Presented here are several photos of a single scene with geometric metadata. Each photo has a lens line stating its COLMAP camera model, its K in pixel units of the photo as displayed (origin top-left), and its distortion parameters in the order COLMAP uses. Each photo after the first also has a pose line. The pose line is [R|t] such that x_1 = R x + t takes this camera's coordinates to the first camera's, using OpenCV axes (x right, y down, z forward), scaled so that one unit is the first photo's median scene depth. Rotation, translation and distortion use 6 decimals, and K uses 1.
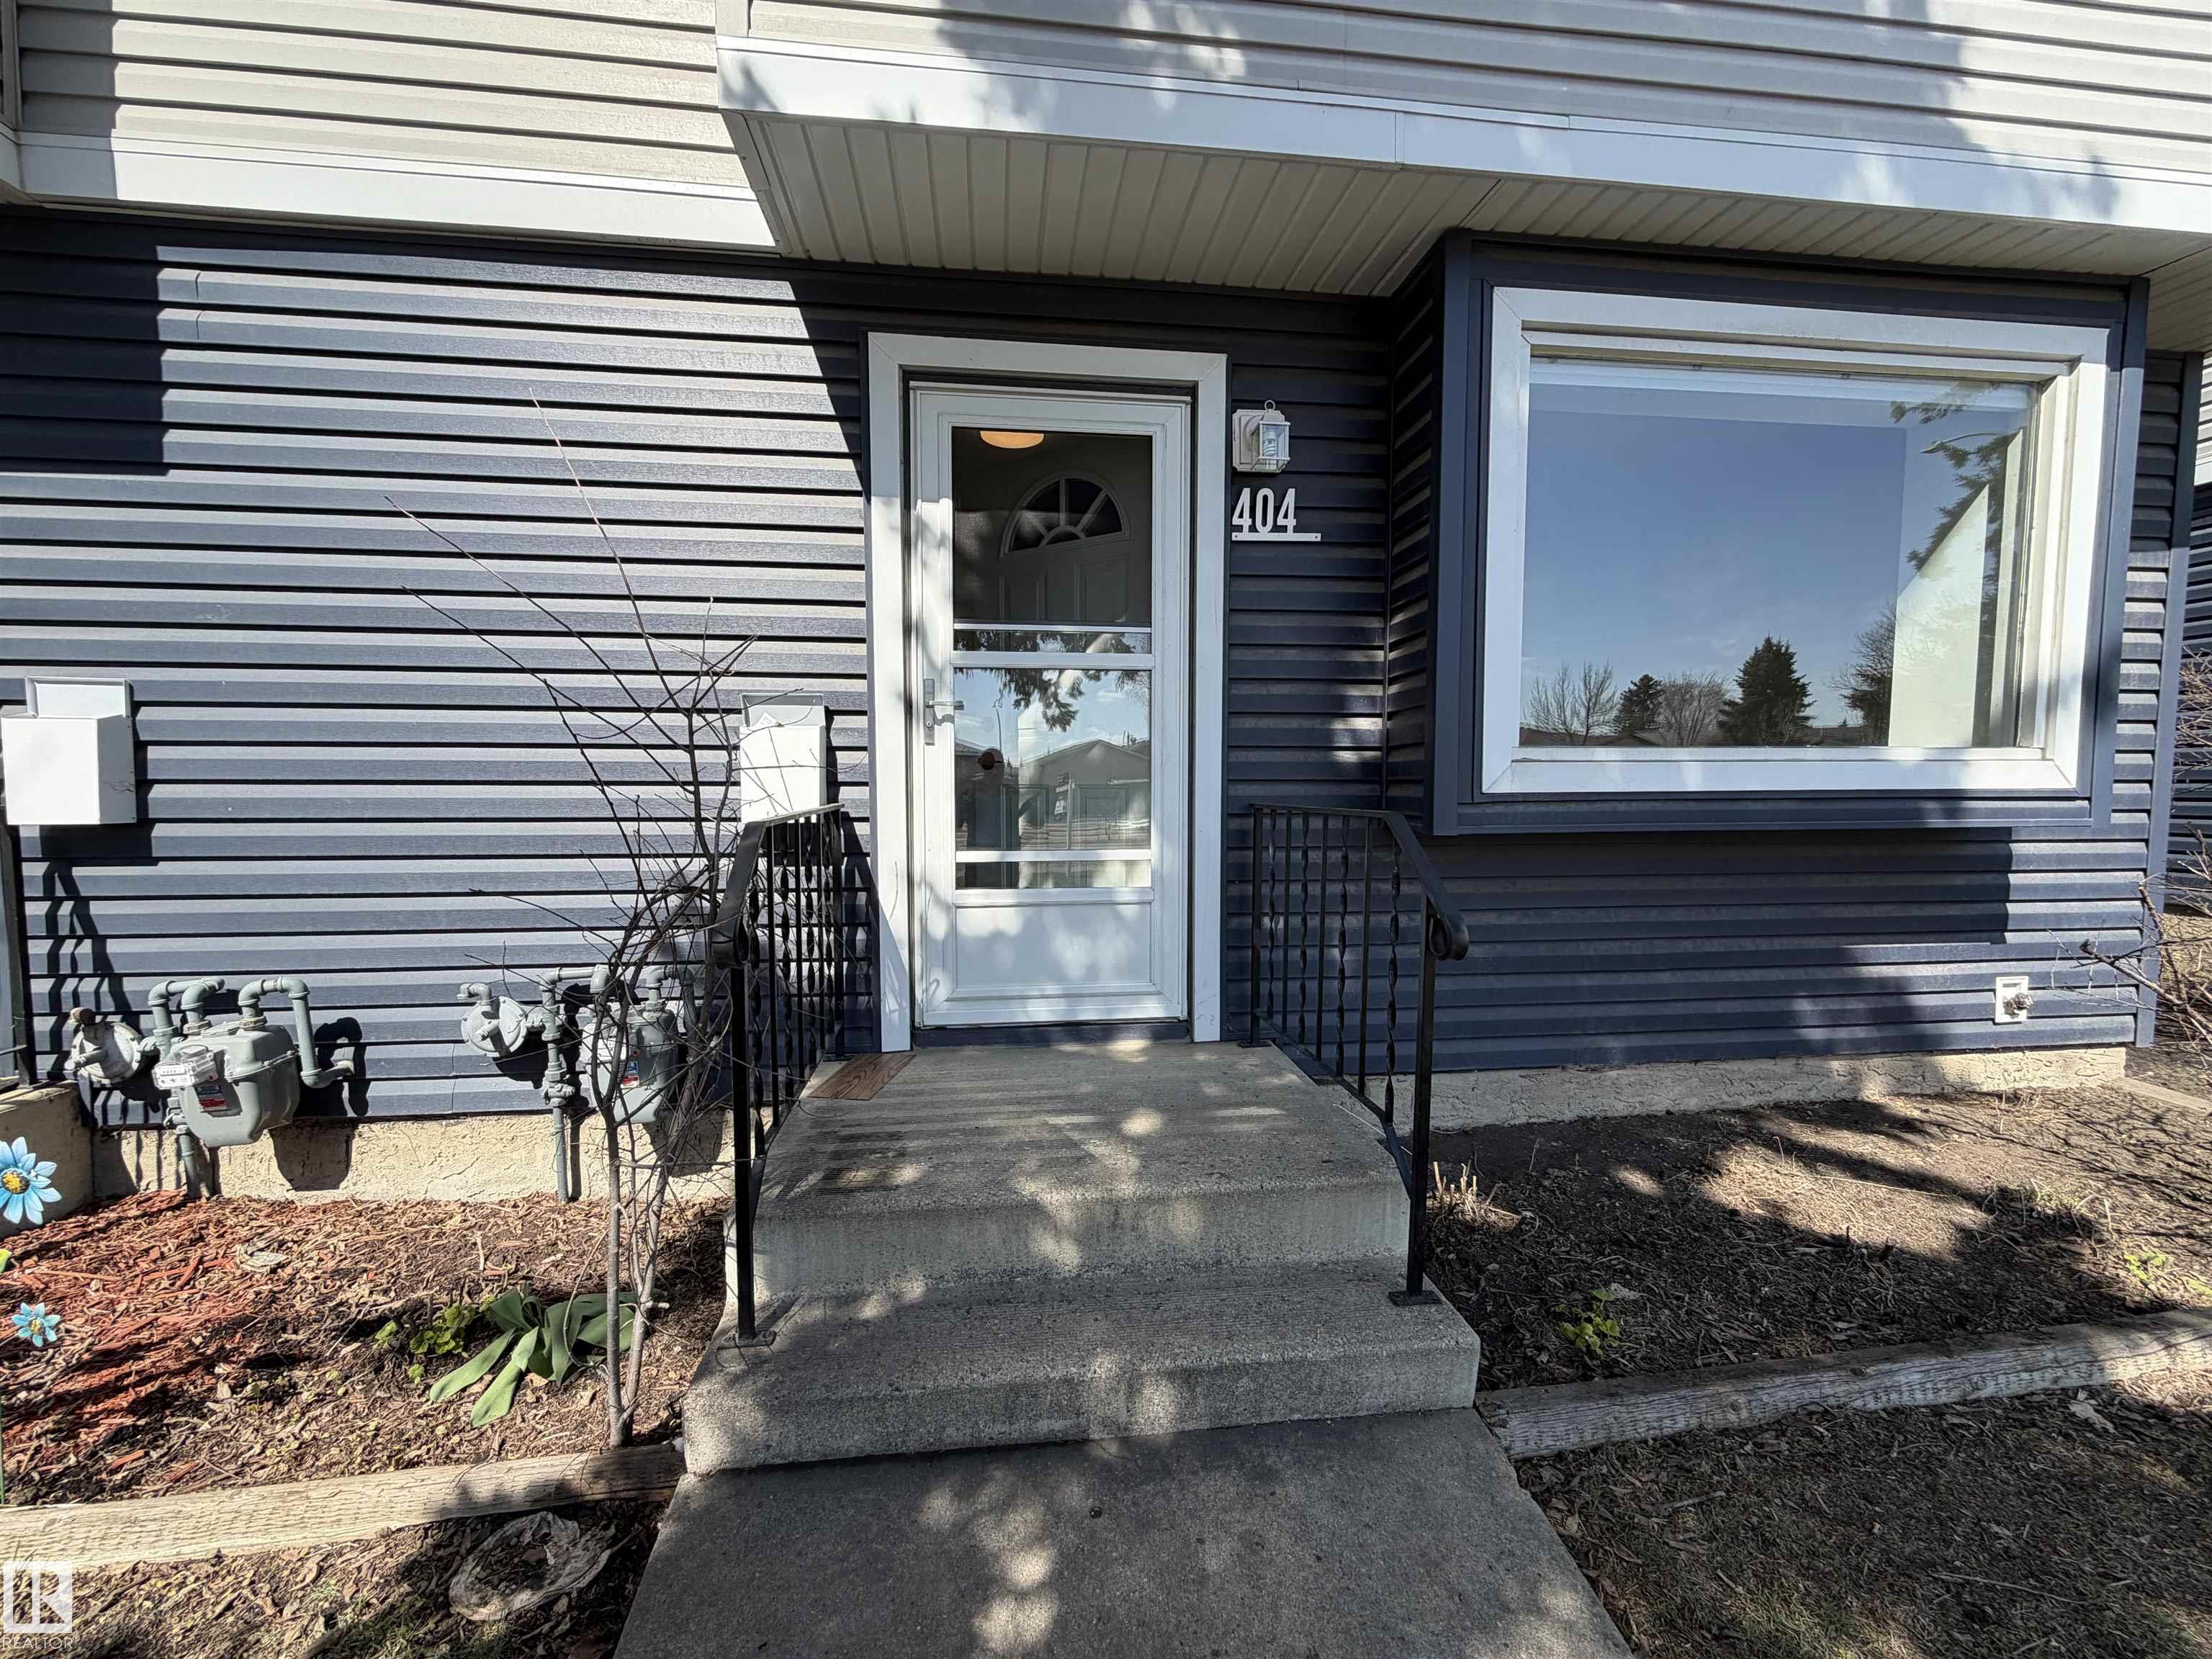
lens RADIAL K [[881.3, 0, 1099.3], [0, 881.3, 828.8], [0, 0, 1]] dist [-0.002261, 0.001005]
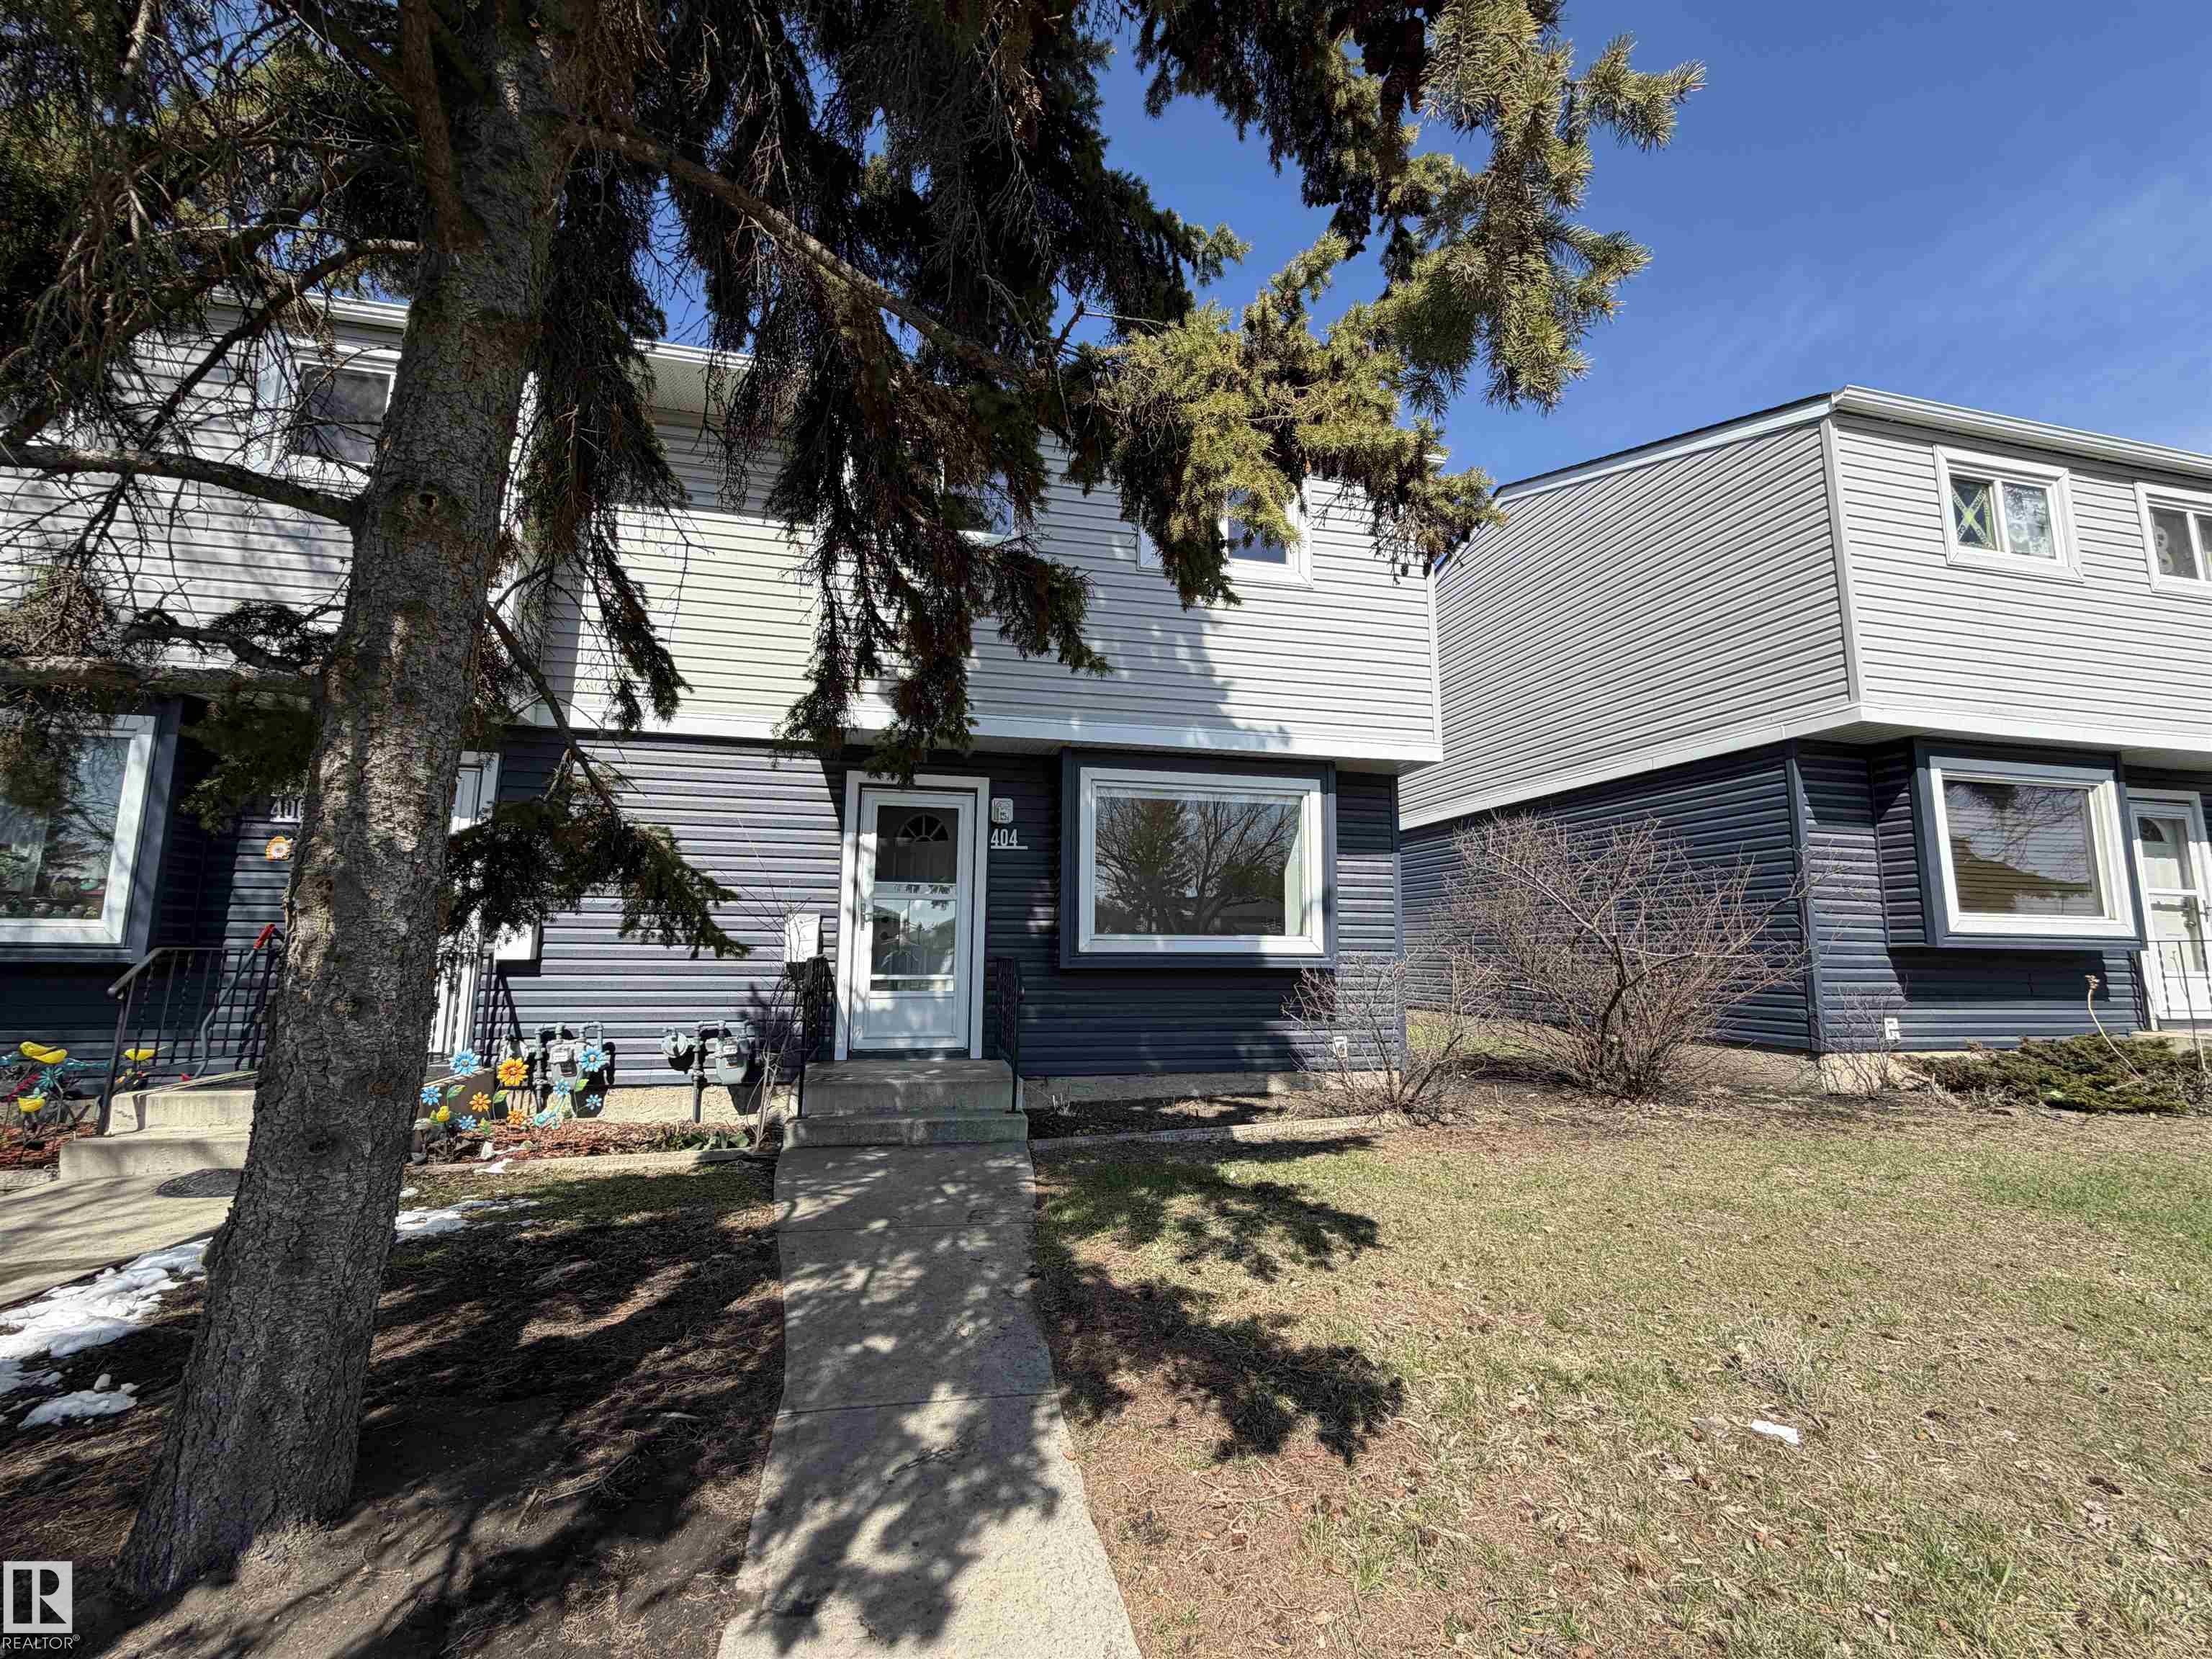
lens RADIAL K [[881.3, 0, 1100.4], [0, 881.3, 826.5], [0, 0, 1]] dist [-0.002261, 0.001005]
pose [[0.995004, 0.022907, 0.097177, 0.232017], [-0.004601, 0.982810, -0.184560, 0.073303], [-0.099734, 0.183191, 0.978005, -1.583600]]
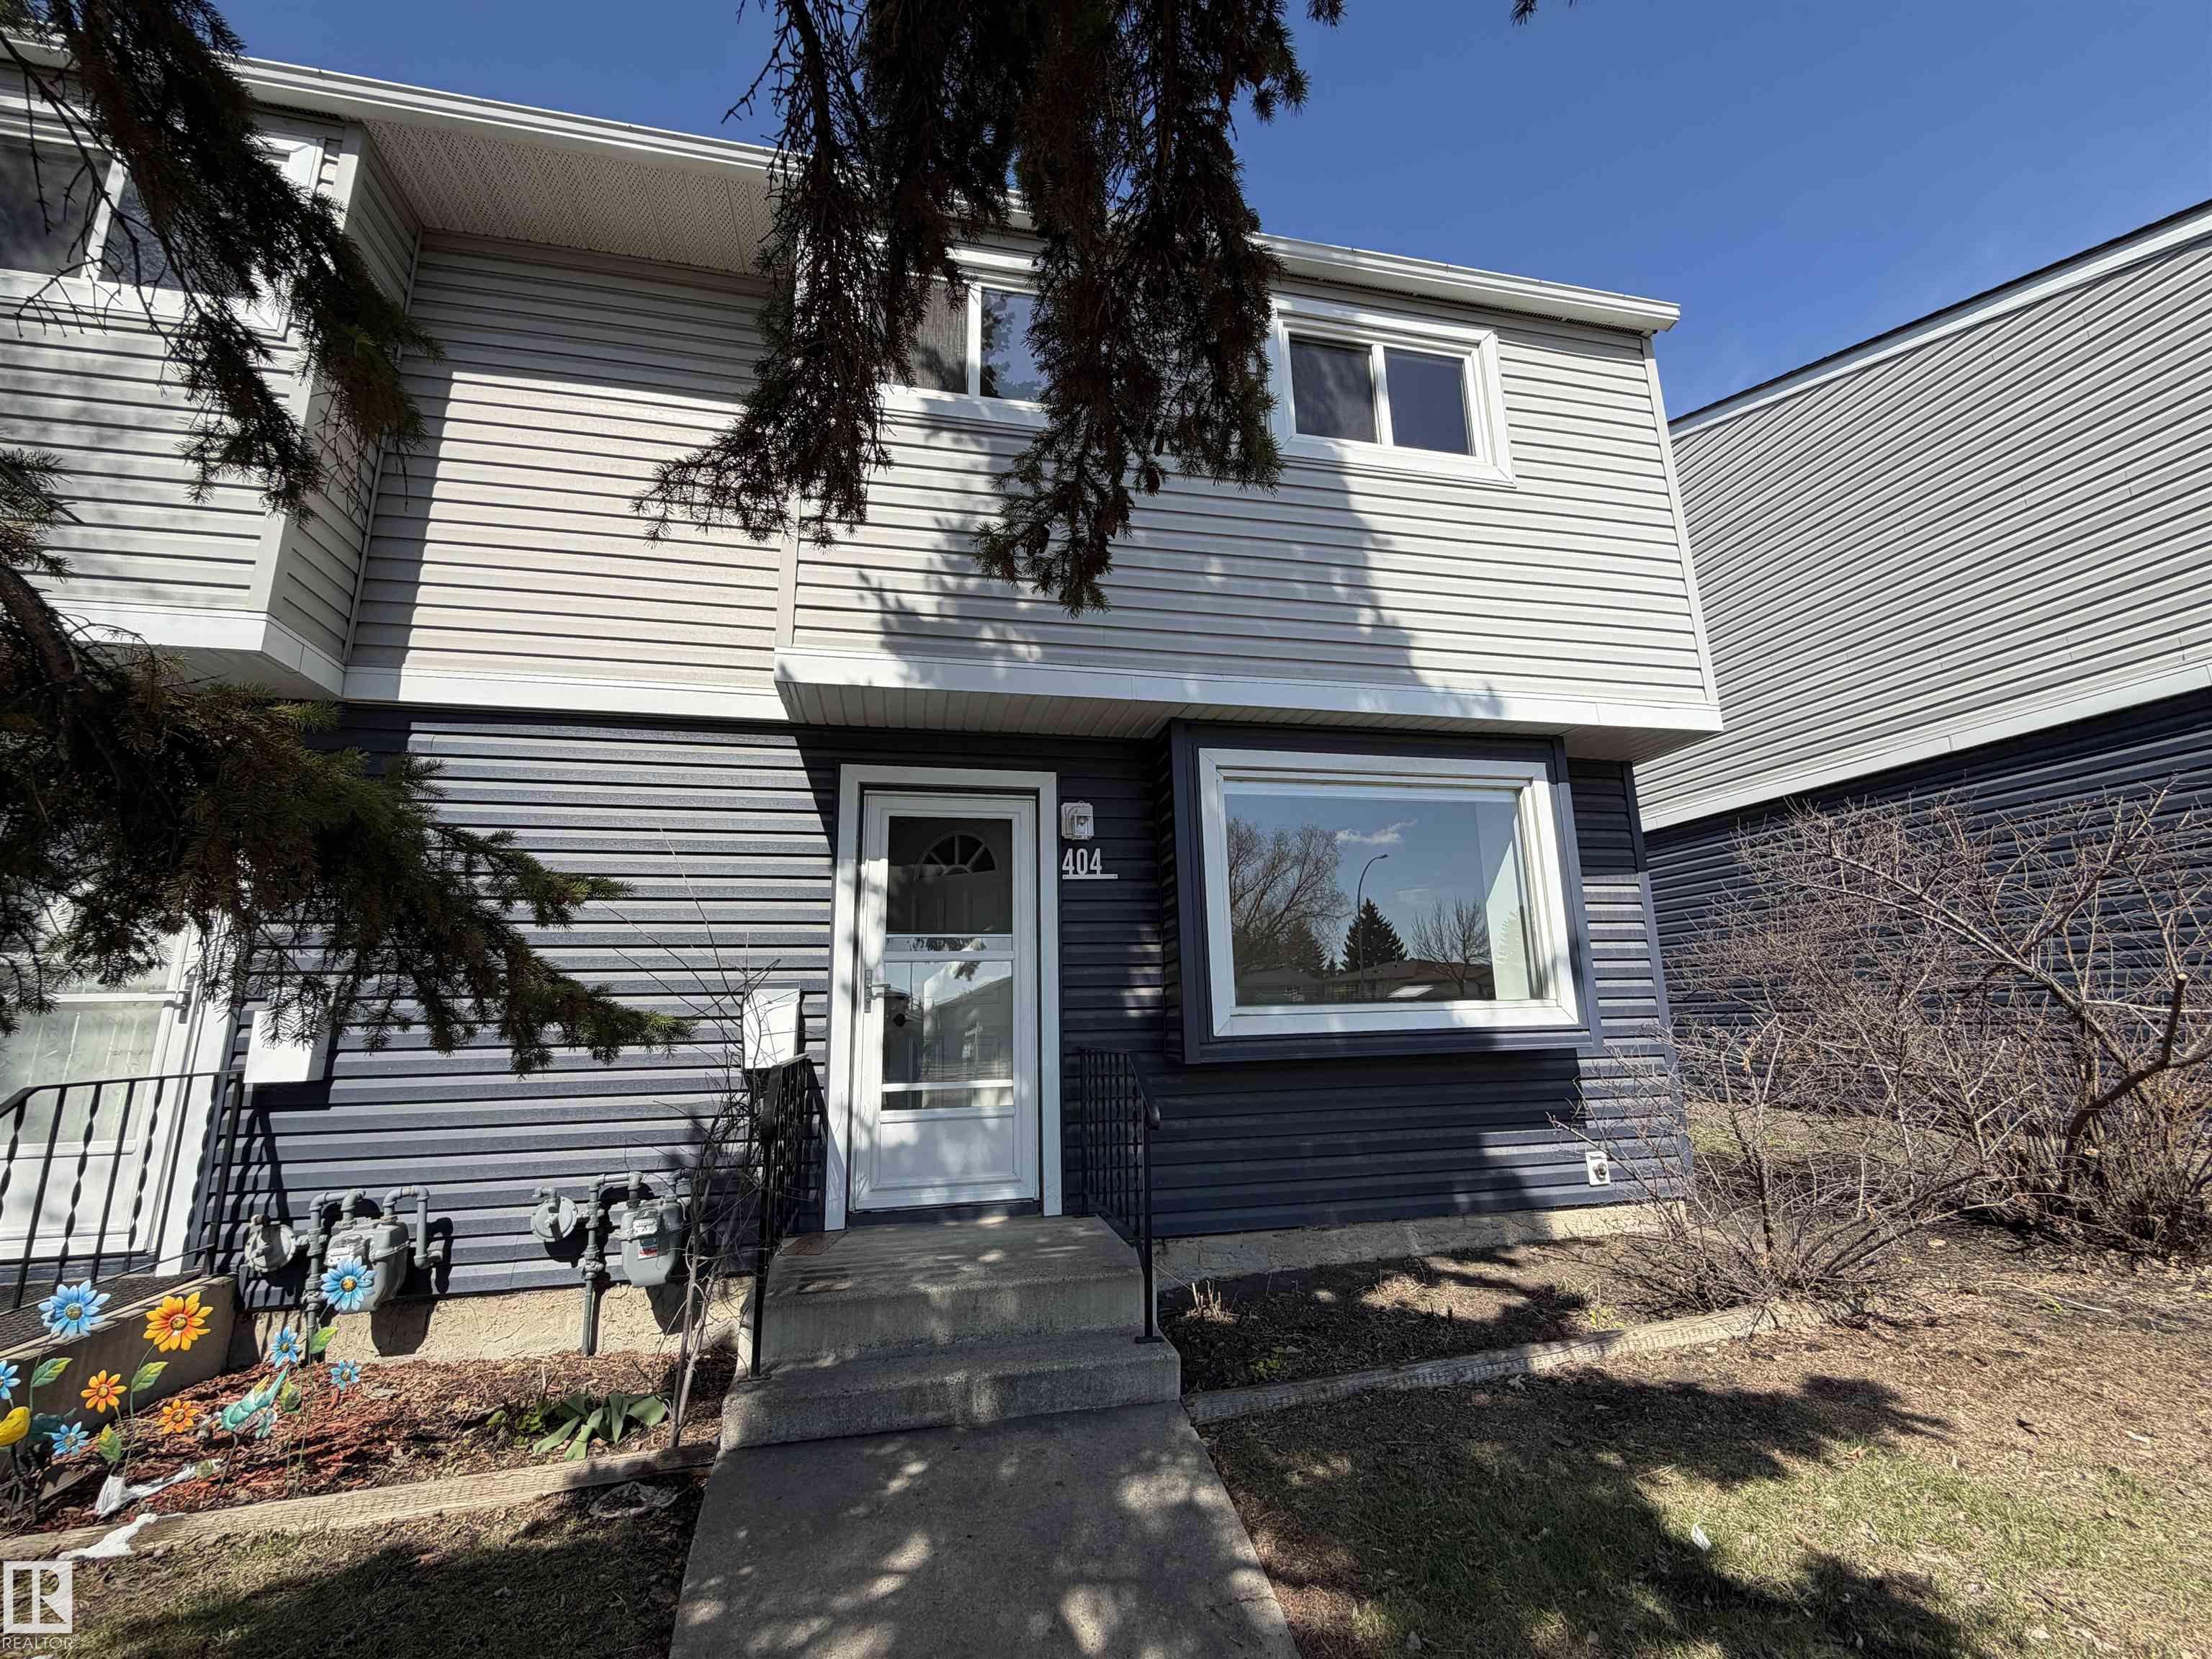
lens RADIAL K [[881.3, 0, 1099.4], [0, 881.3, 829.1], [0, 0, 1]] dist [-0.002261, 0.001005]
pose [[0.995297, -0.002286, 0.096840, 0.066374], [0.027792, 0.964430, -0.262874, 0.011737], [-0.092794, 0.264329, 0.959958, -0.630398]]
